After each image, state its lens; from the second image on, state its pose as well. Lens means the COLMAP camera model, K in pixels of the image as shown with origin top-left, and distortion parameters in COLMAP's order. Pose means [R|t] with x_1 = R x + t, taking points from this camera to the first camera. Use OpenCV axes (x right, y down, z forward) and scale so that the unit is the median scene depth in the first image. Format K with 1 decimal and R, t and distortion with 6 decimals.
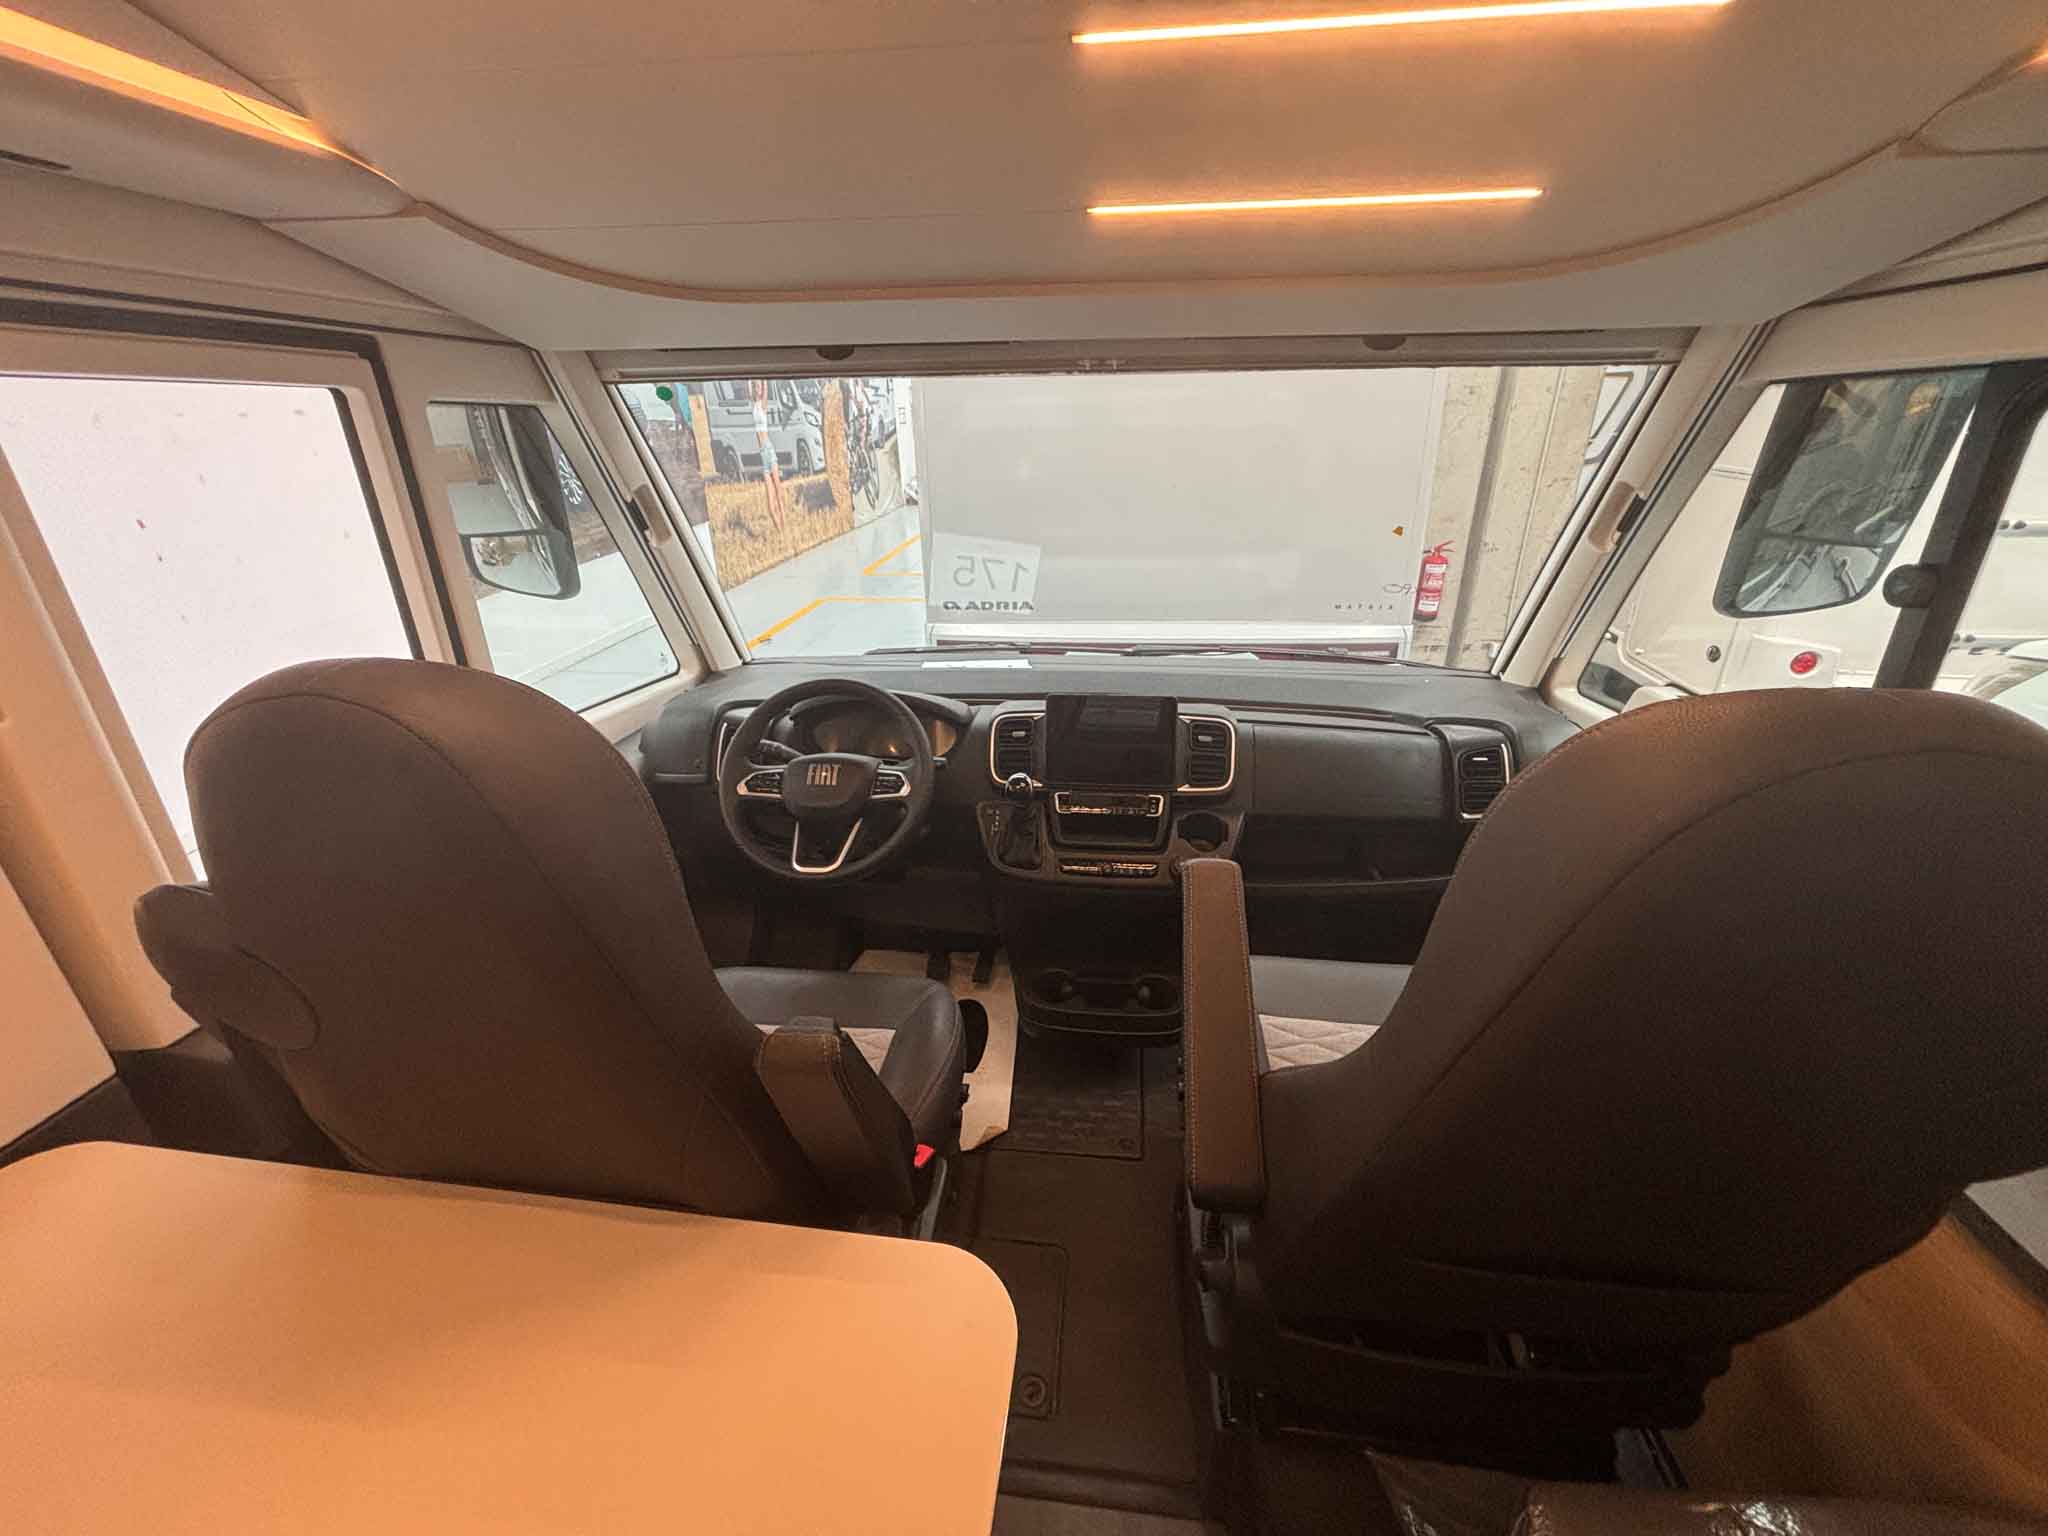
lens RADIAL K [[830.7, 0, 1024.0], [0, 830.7, 768.0], [0, 0, 1]] dist [0.012158, 0.000047]
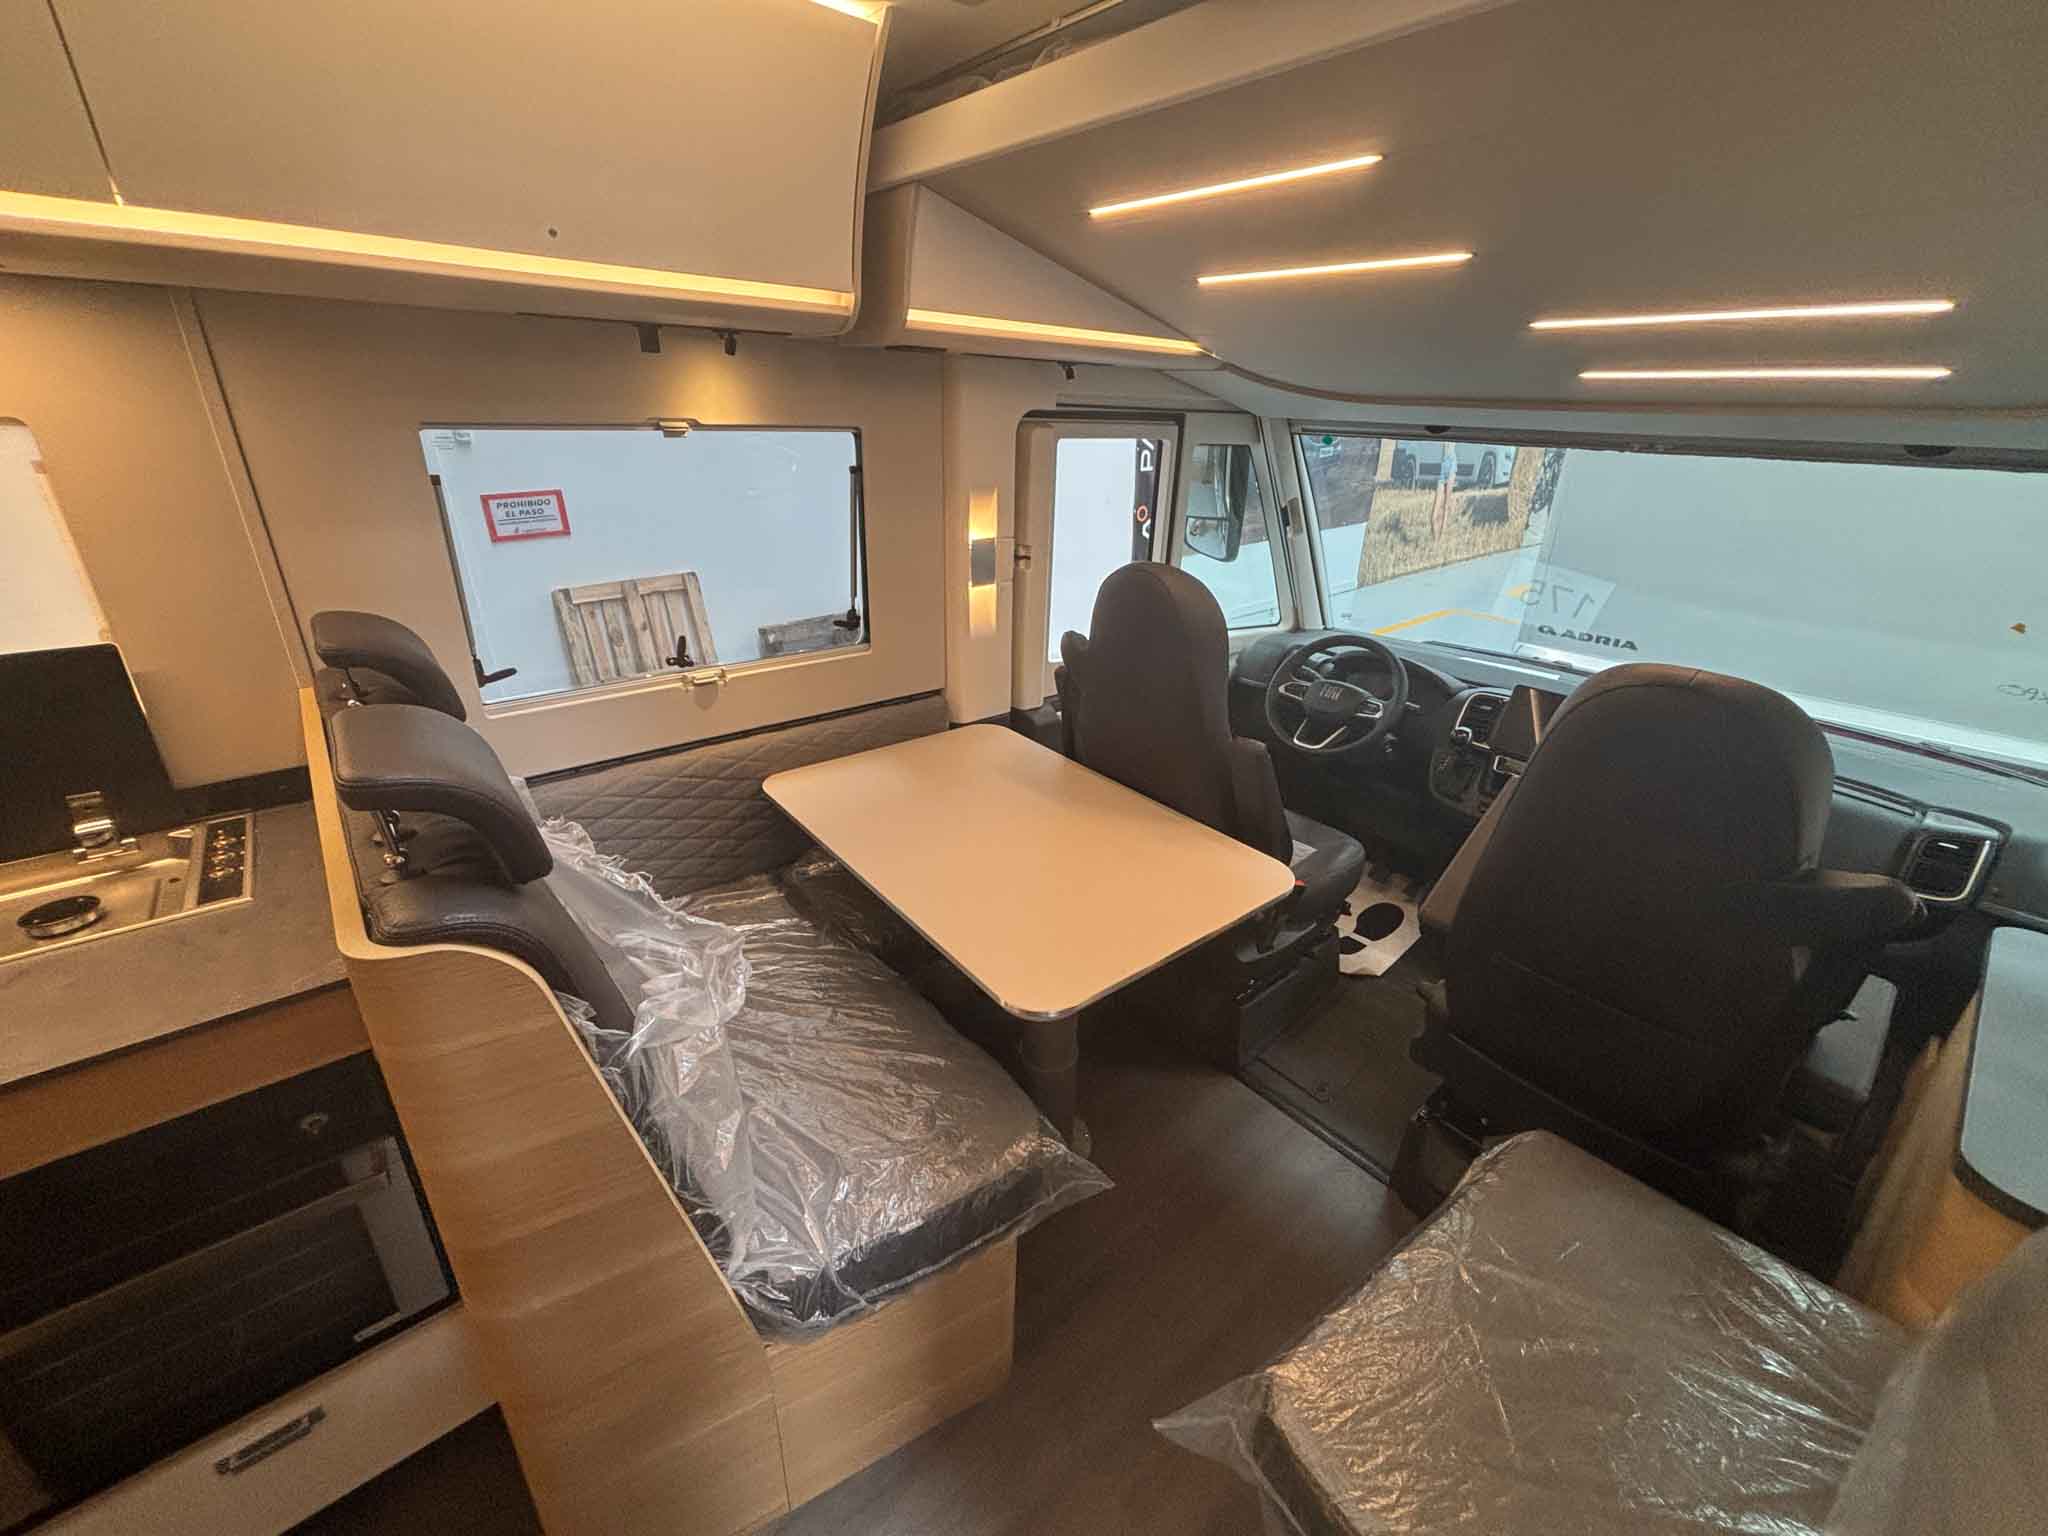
lens RADIAL K [[827.0, 0, 1022.6], [0, 827.0, 757.6], [0, 0, 1]] dist [0.000972, 0.000345]
pose [[0.729166, 0.301071, -0.614552, 0.246975], [-0.304226, 0.947017, 0.102982, 0.105399], [0.612996, 0.111872, 0.782126, -0.426450]]
